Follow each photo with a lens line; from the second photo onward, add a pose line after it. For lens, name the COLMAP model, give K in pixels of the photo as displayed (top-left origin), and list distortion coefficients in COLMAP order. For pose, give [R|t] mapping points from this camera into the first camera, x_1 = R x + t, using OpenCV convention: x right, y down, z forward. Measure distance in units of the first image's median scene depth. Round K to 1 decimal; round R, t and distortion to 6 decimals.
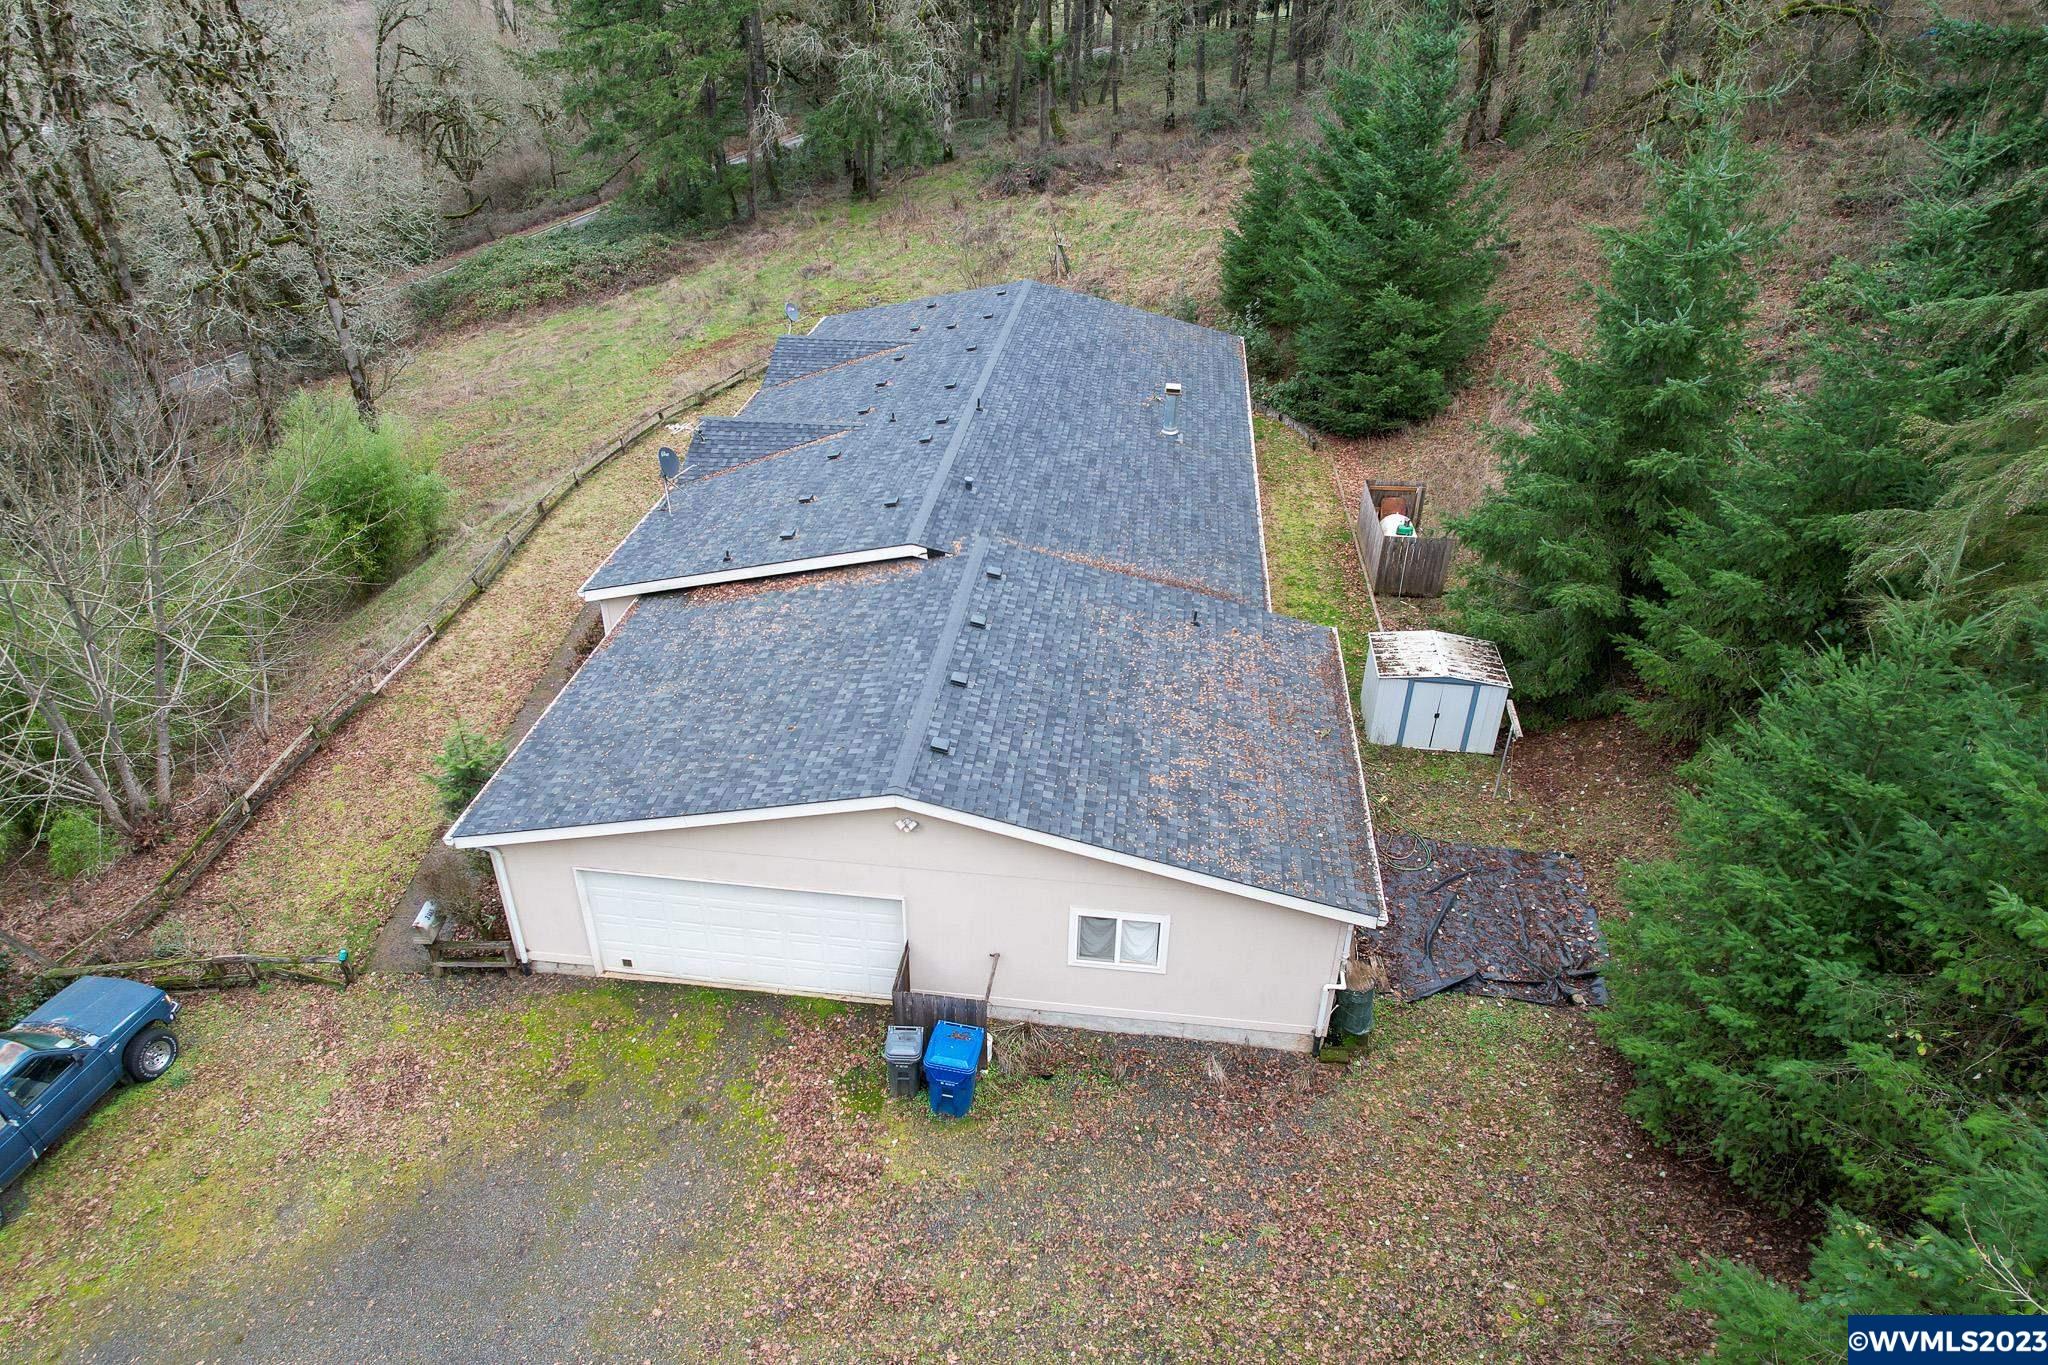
lens RADIAL K [[1317.4, 0, 1028.9], [0, 1317.4, 677.5], [0, 0, 1]] dist [-0.067414, 0.047745]
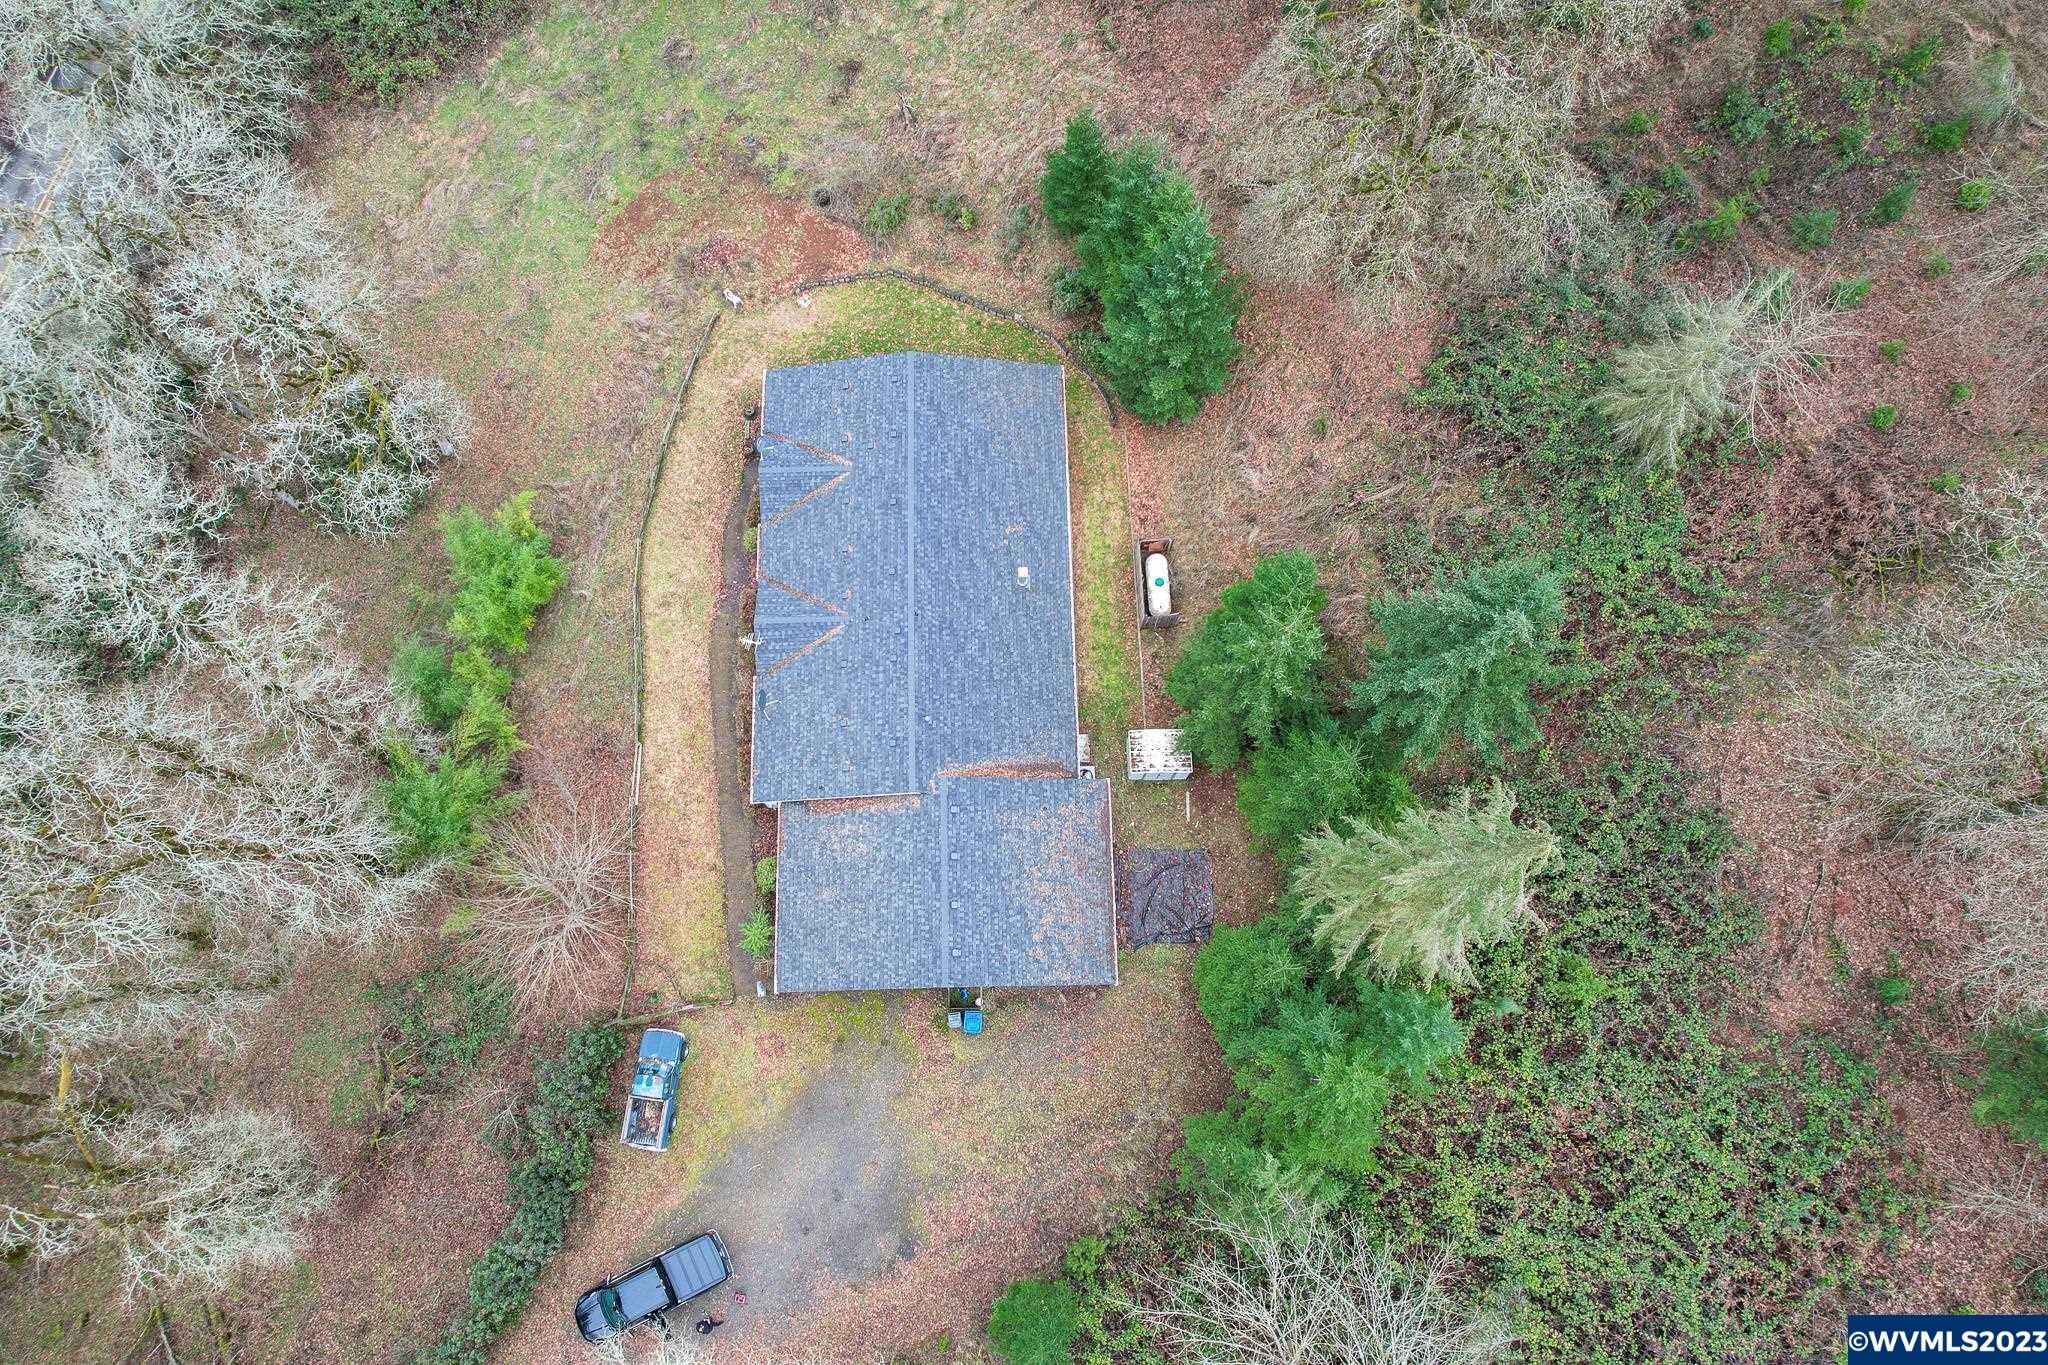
lens RADIAL K [[1317.4, 0, 1025.5], [0, 1317.4, 689.9], [0, 0, 1]] dist [-0.067414, 0.047745]
pose [[0.990214, -0.132183, 0.044773, 0.024387], [0.066902, 0.731147, 0.678931, -2.099198], [-0.122479, -0.669292, 0.732835, -0.618957]]
